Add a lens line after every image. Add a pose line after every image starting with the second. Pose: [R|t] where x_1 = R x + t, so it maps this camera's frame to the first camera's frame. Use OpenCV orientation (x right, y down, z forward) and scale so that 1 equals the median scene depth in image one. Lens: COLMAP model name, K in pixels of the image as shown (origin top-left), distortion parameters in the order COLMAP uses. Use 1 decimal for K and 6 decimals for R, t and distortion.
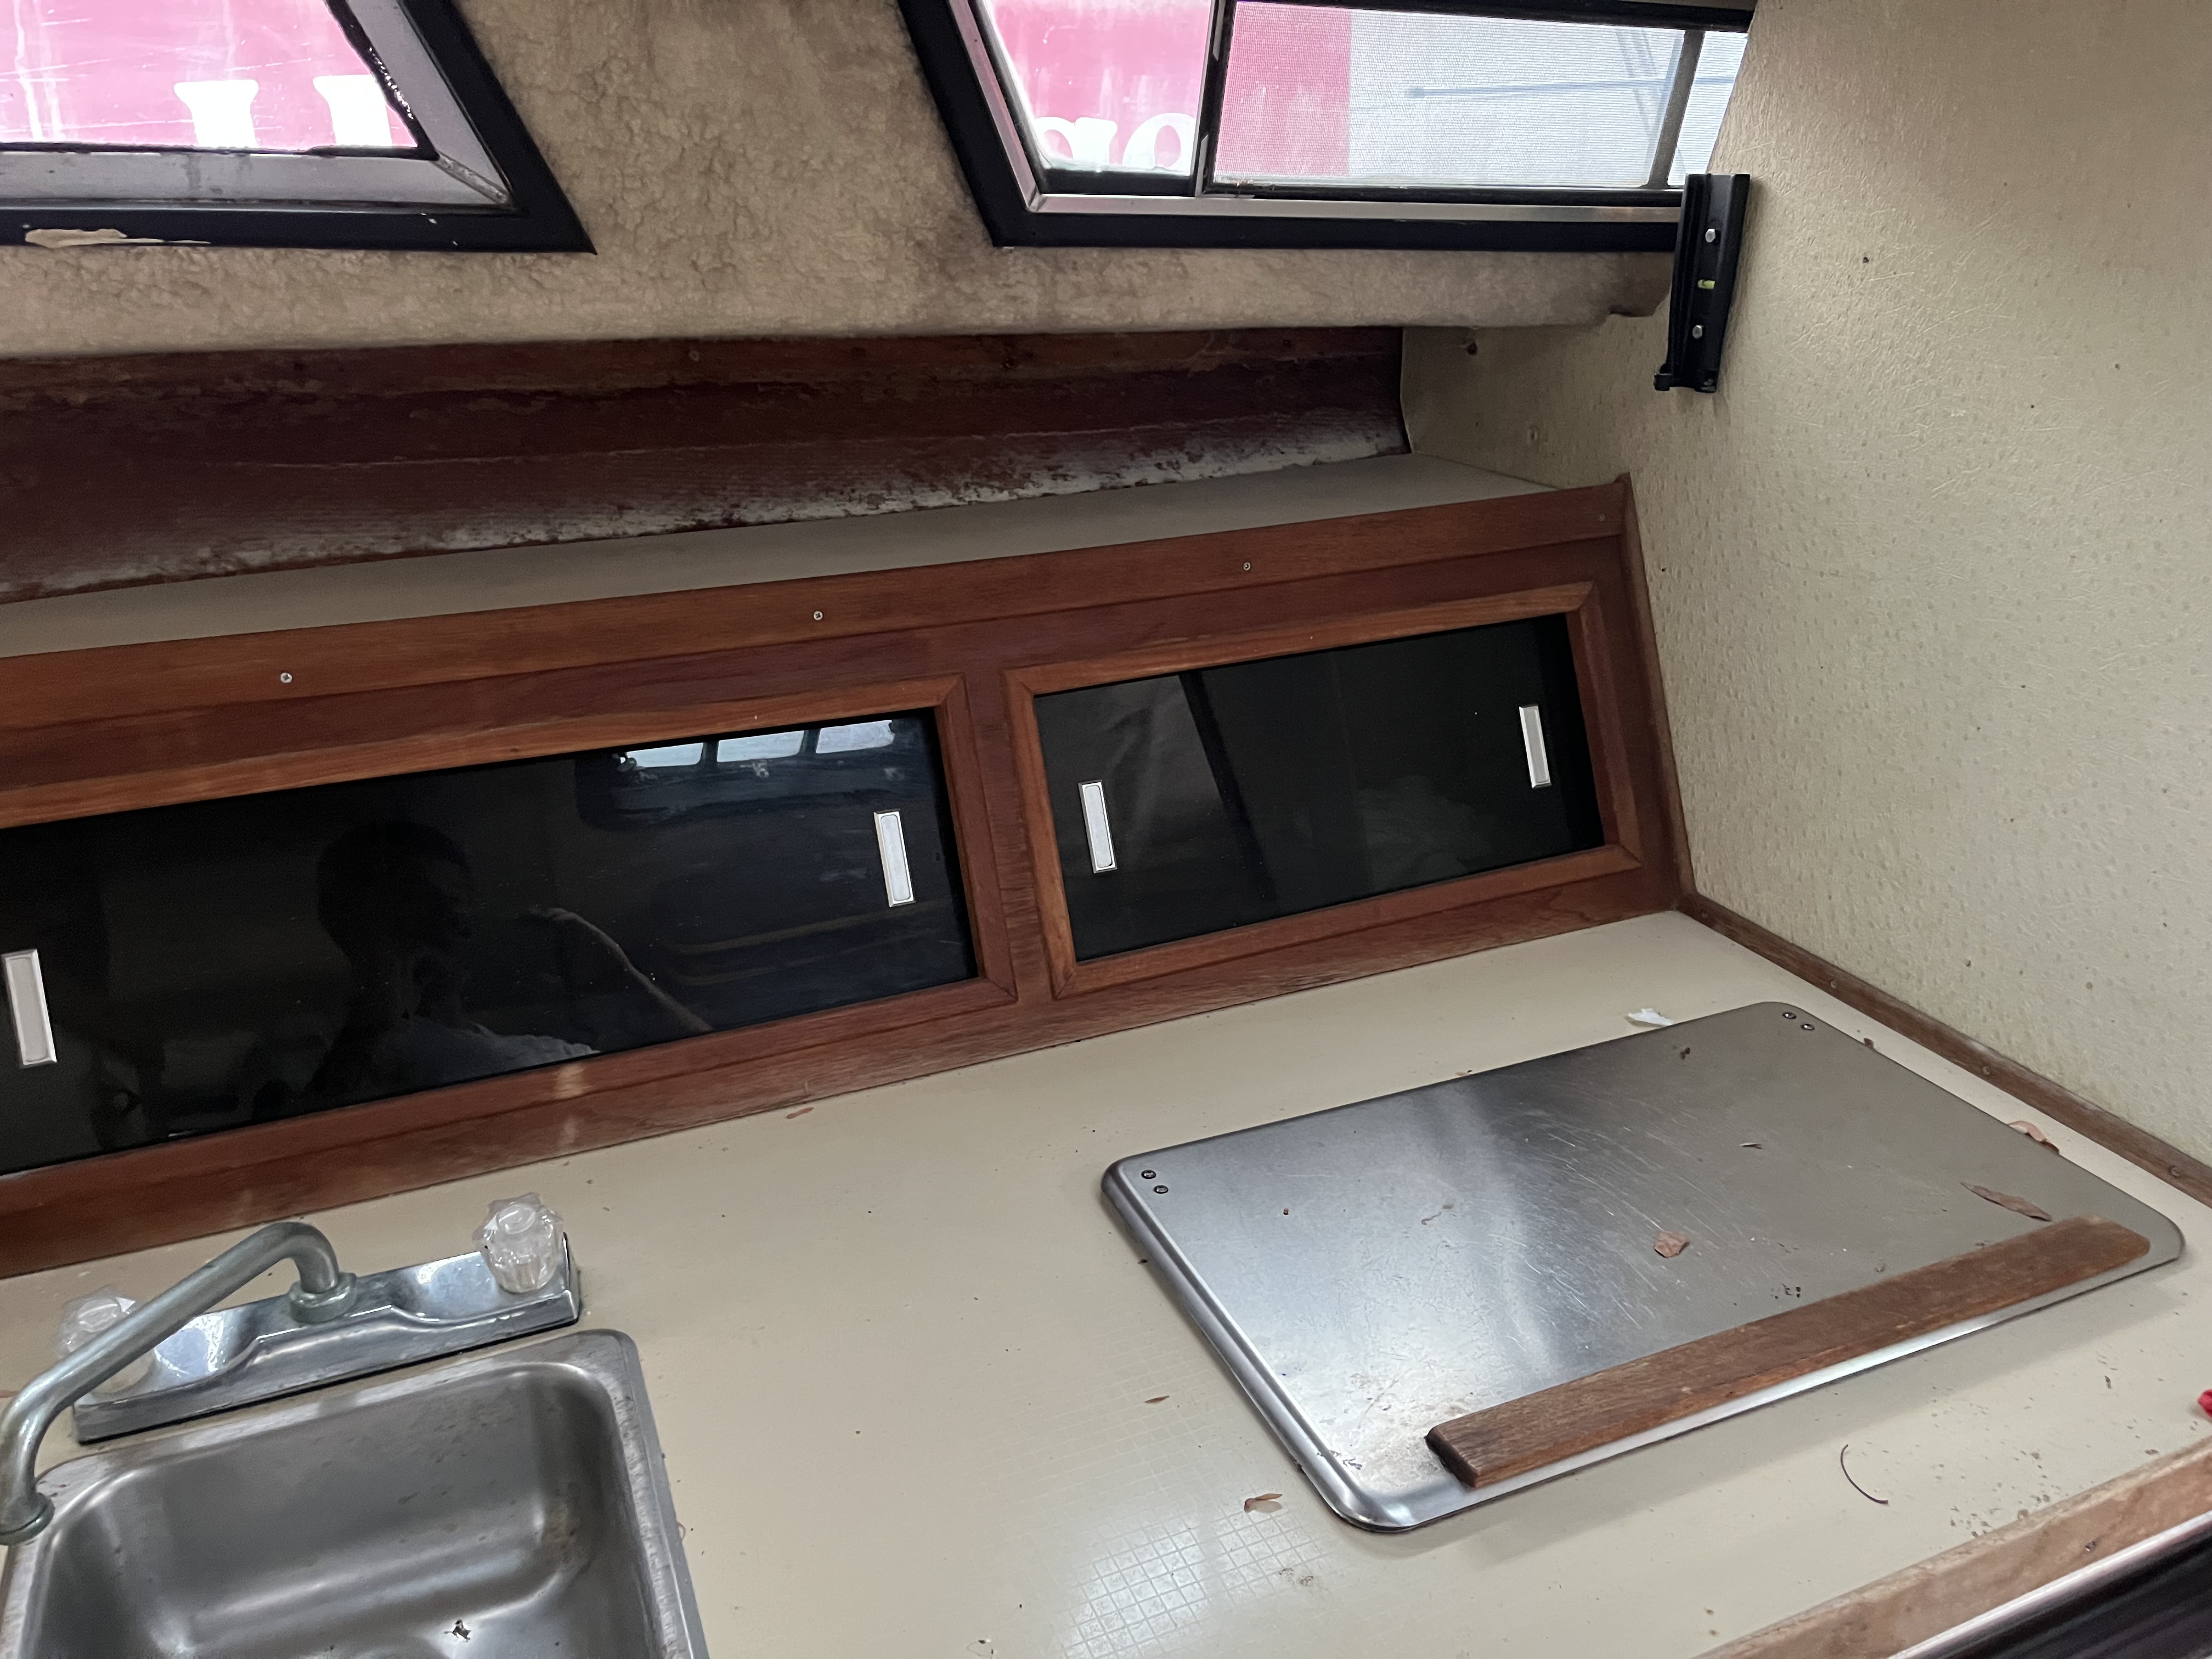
lens RADIAL K [[1708.4, 0, 1102.1], [0, 1708.4, 838.9], [0, 0, 1]] dist [0.055648, -0.064885]
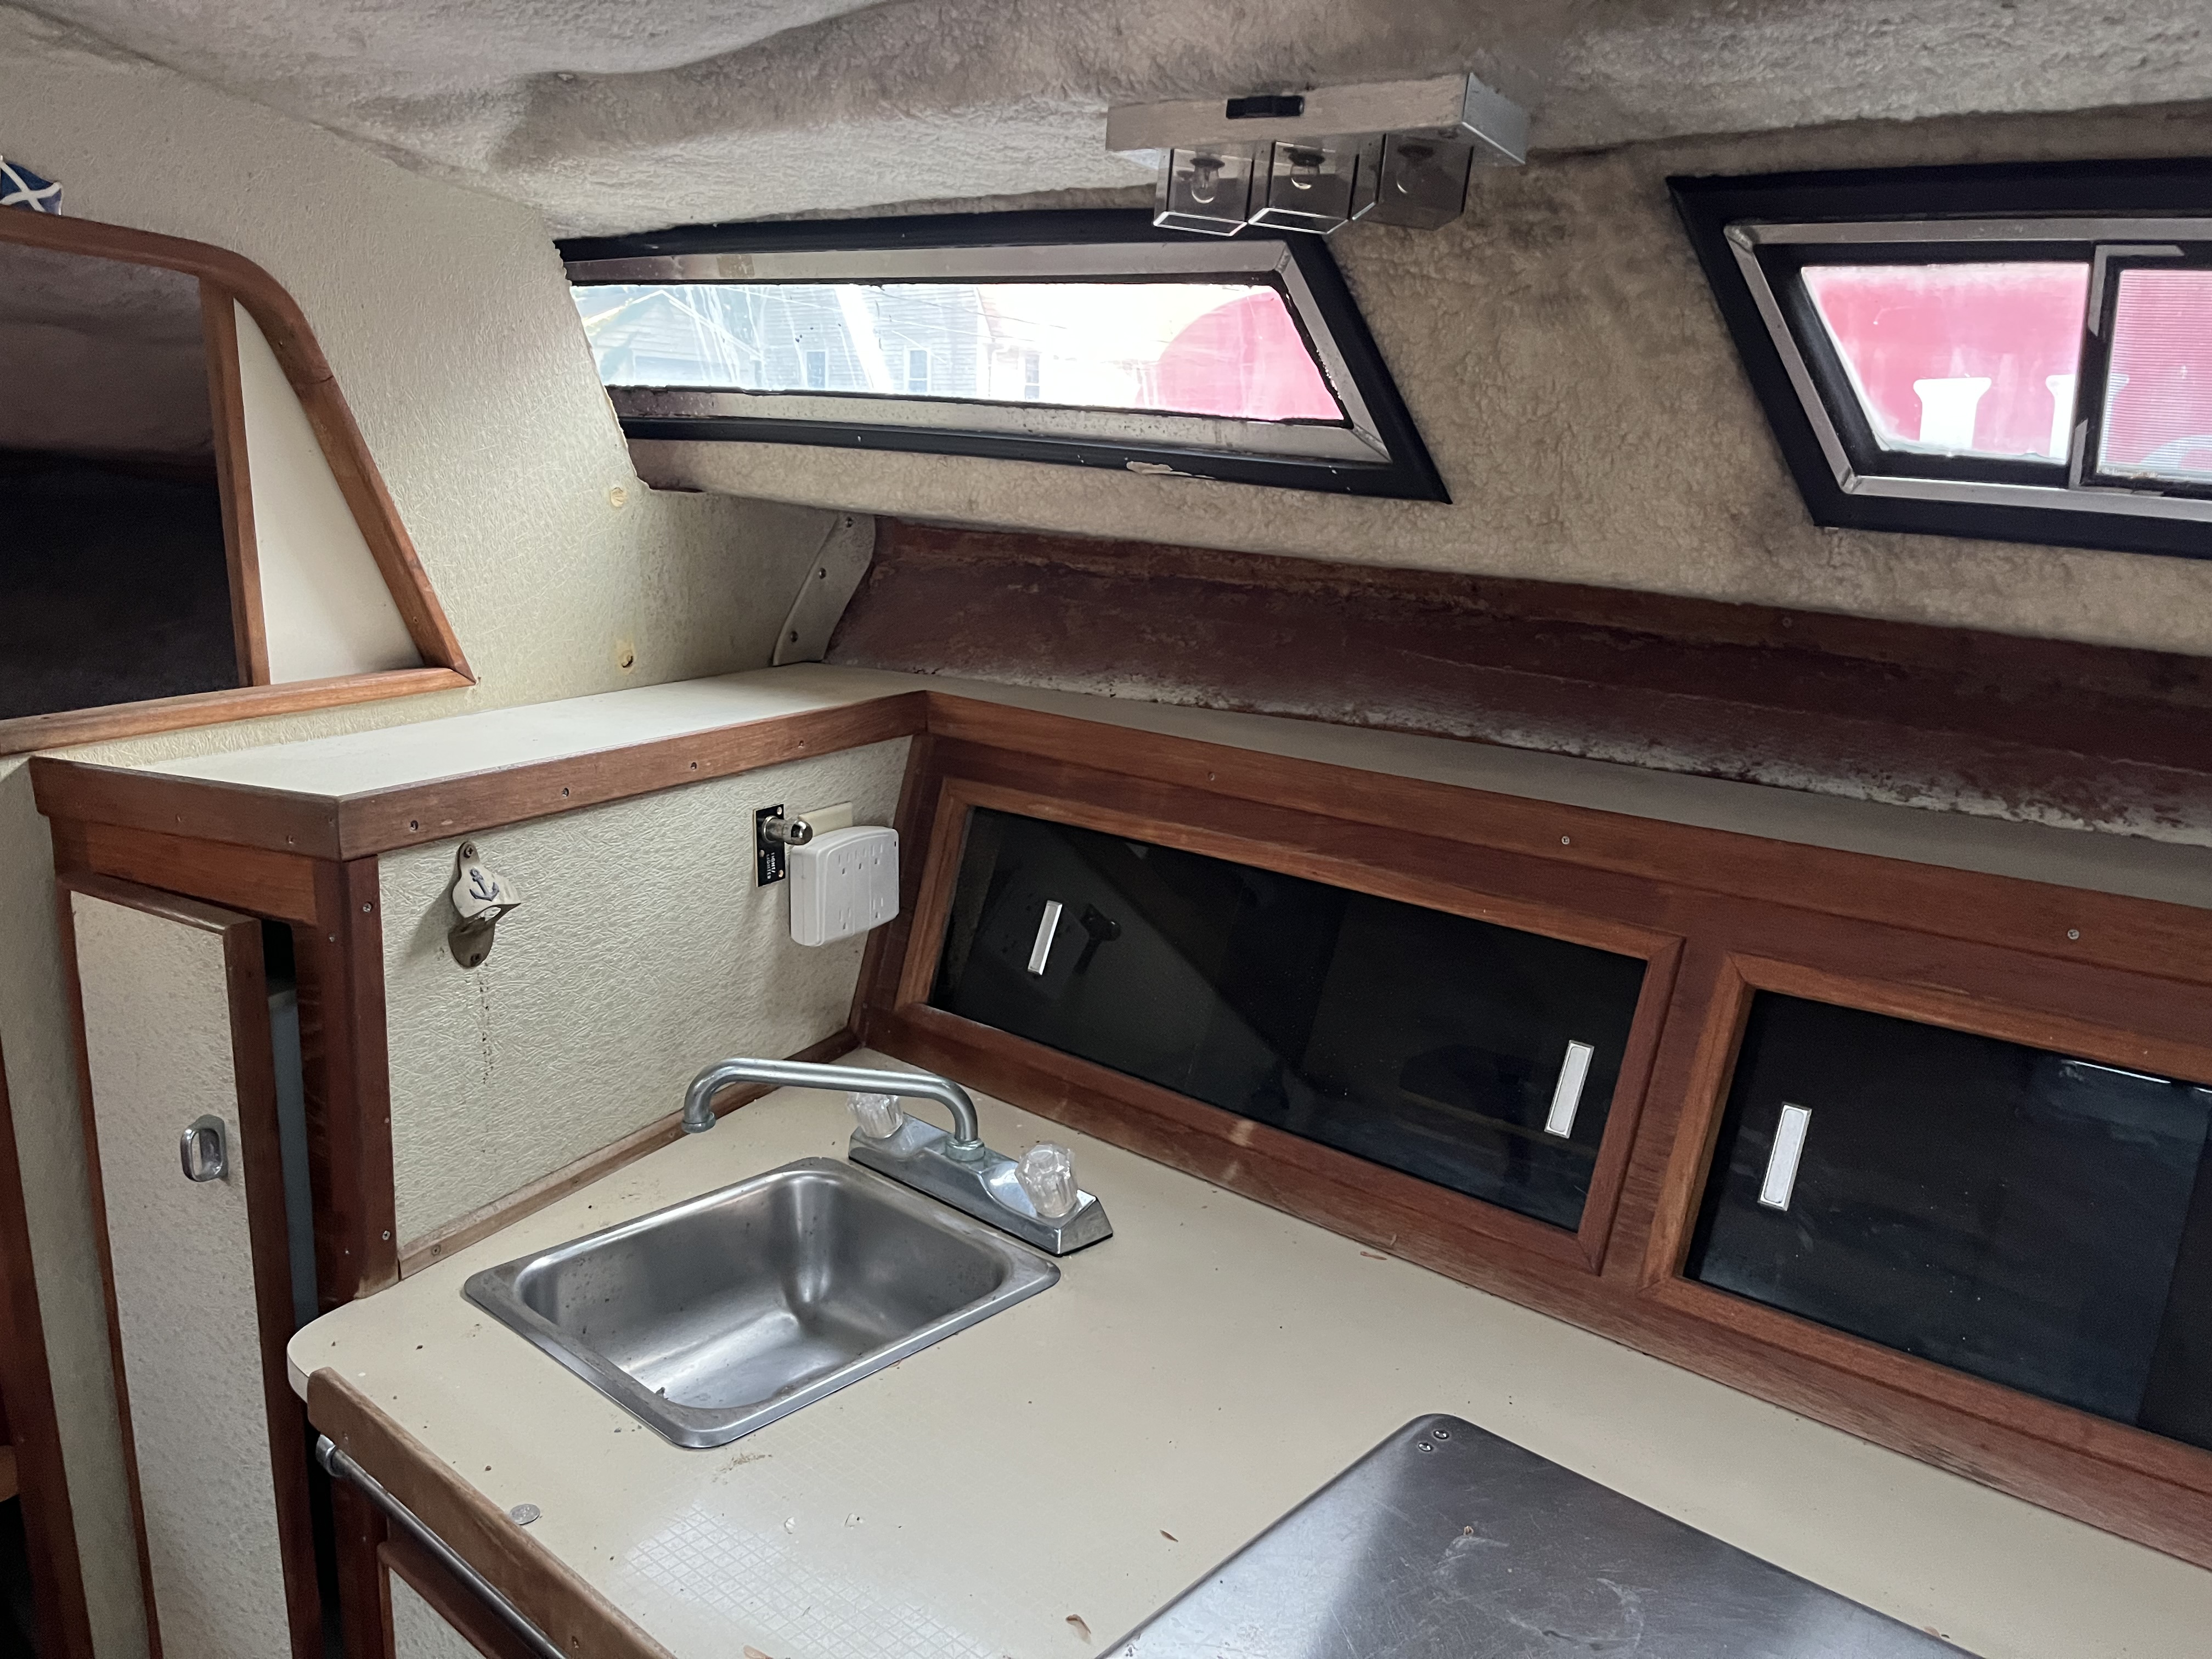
lens RADIAL K [[1708.4, 0, 1092.4], [0, 1708.4, 827.0], [0, 0, 1]] dist [0.055648, -0.064885]
pose [[0.399327, 0.223551, -0.889136, 0.661501], [-0.366975, 0.927710, 0.068435, -0.103237], [0.840159, 0.298963, 0.452497, 0.267959]]
